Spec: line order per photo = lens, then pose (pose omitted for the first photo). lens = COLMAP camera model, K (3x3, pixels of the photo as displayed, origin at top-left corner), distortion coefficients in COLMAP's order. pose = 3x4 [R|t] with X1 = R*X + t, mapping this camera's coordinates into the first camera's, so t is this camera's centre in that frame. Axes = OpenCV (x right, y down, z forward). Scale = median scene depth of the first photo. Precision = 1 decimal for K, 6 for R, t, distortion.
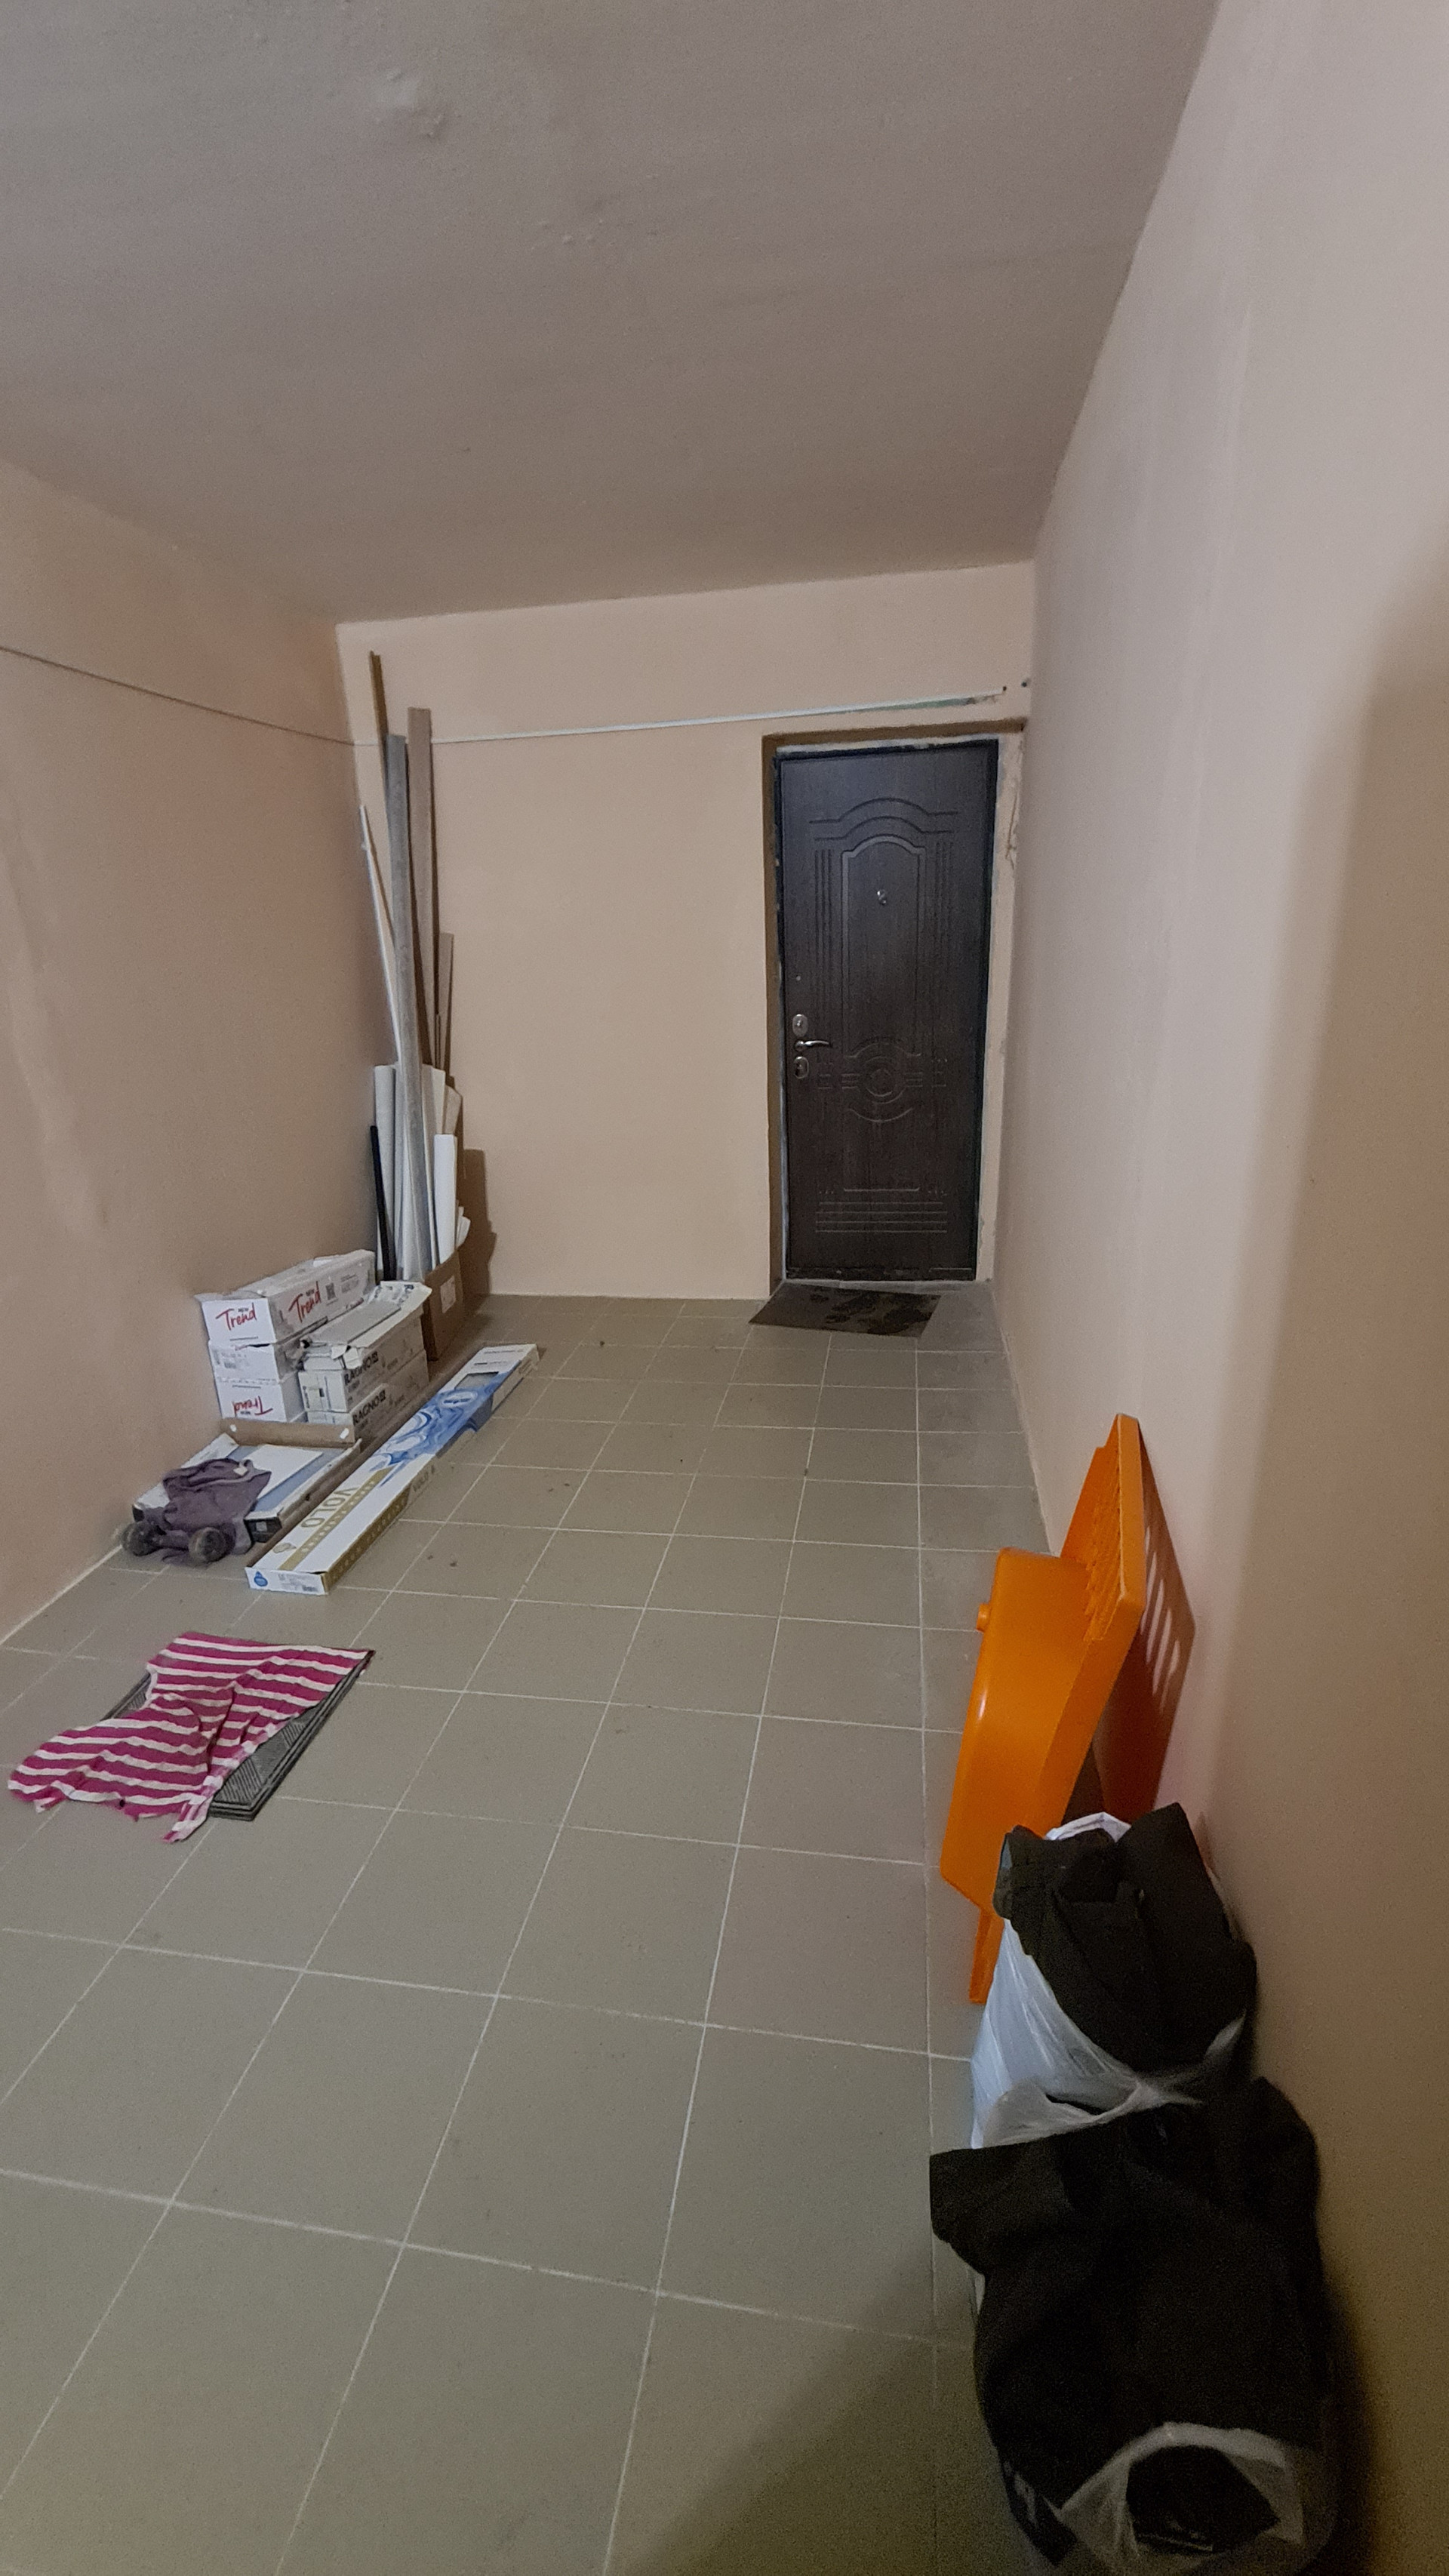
lens RADIAL K [[1058.3, 0, 721.0], [0, 1058.3, 1276.2], [0, 0, 1]] dist [0.000809, -0.000173]
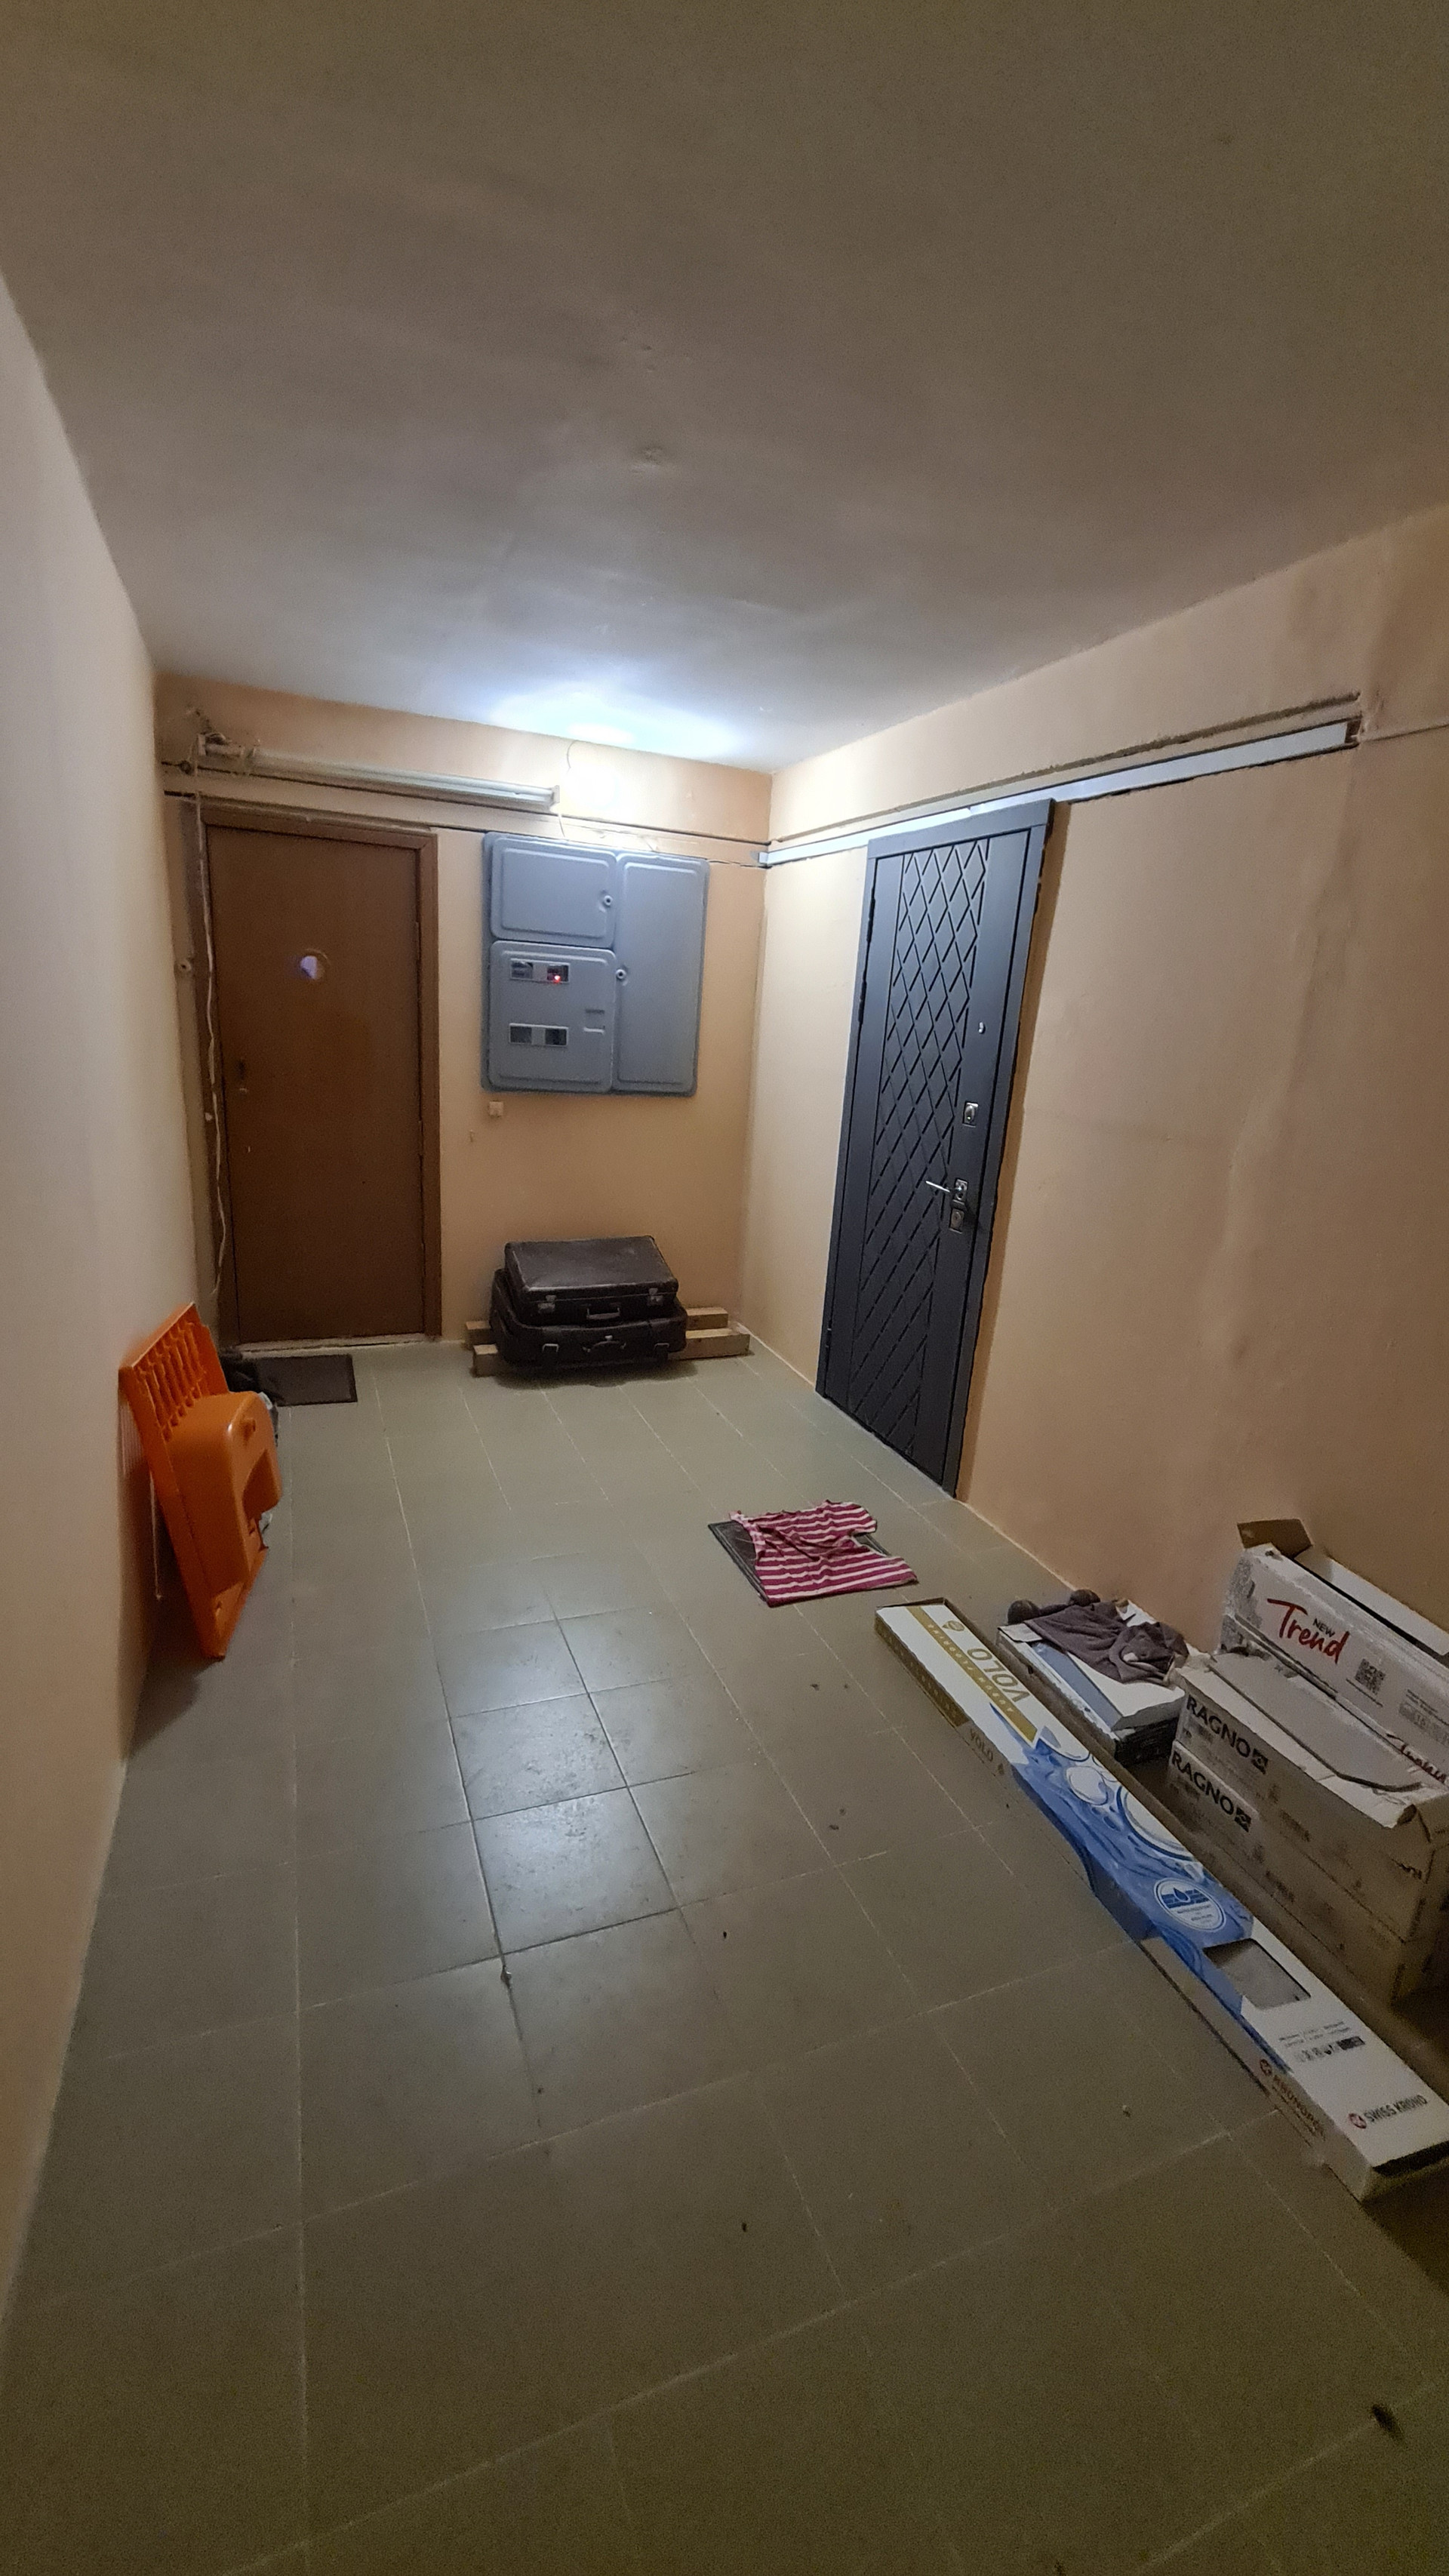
lens RADIAL K [[1058.3, 0, 721.5], [0, 1058.3, 1294.1], [0, 0, 1]] dist [0.000809, -0.000173]
pose [[-0.858504, 0.122620, -0.497932, 0.206127], [-0.186659, 0.829661, 0.526137, -0.414130], [0.477630, 0.544634, -0.689379, 1.162442]]
